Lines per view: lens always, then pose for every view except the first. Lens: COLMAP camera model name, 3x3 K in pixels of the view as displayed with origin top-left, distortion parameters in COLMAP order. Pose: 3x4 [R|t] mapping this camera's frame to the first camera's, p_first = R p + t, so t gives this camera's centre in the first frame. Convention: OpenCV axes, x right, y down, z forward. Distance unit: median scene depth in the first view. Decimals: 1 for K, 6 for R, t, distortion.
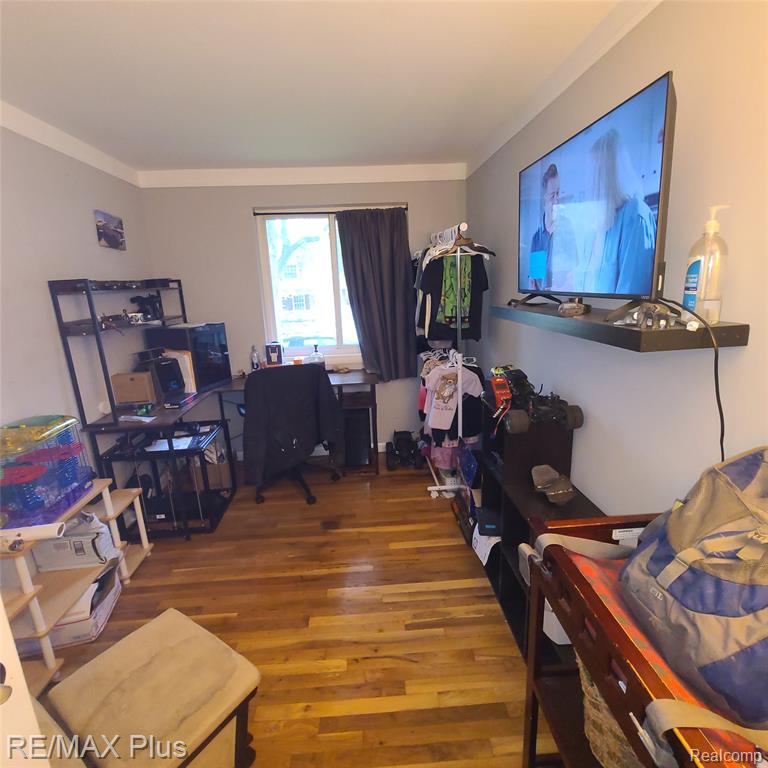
lens RADIAL K [[417.2, 0, 382.9], [0, 417.2, 384.0], [0, 0, 1]] dist [-0.002505, -0.000823]
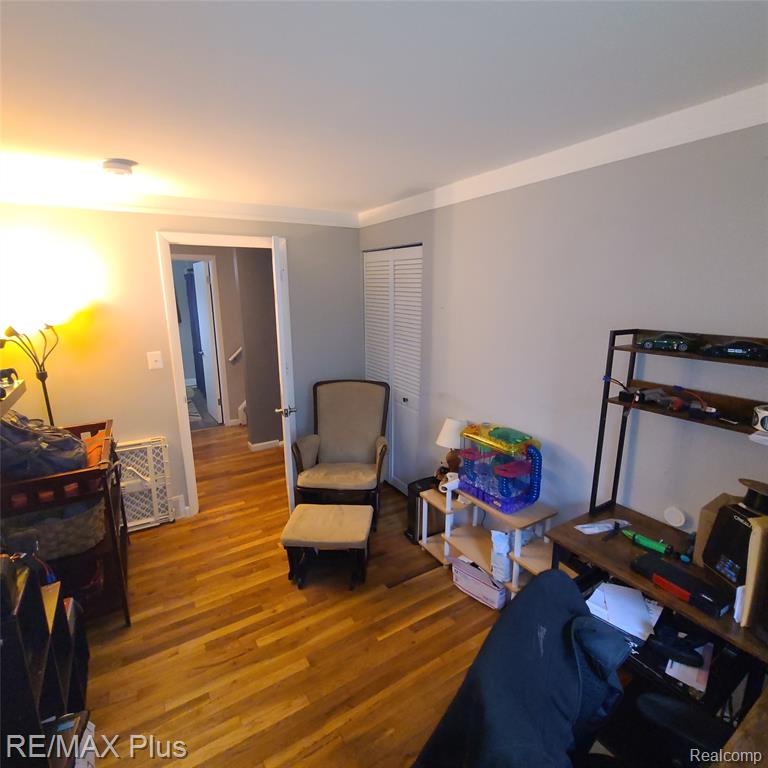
lens RADIAL K [[417.2, 0, 386.5], [0, 417.2, 380.8], [0, 0, 1]] dist [-0.002505, -0.000823]
pose [[-0.878580, 0.148455, -0.453935, 0.020327], [-0.074329, 0.896378, 0.437015, -0.547028], [0.471775, 0.417693, -0.776506, 1.652651]]
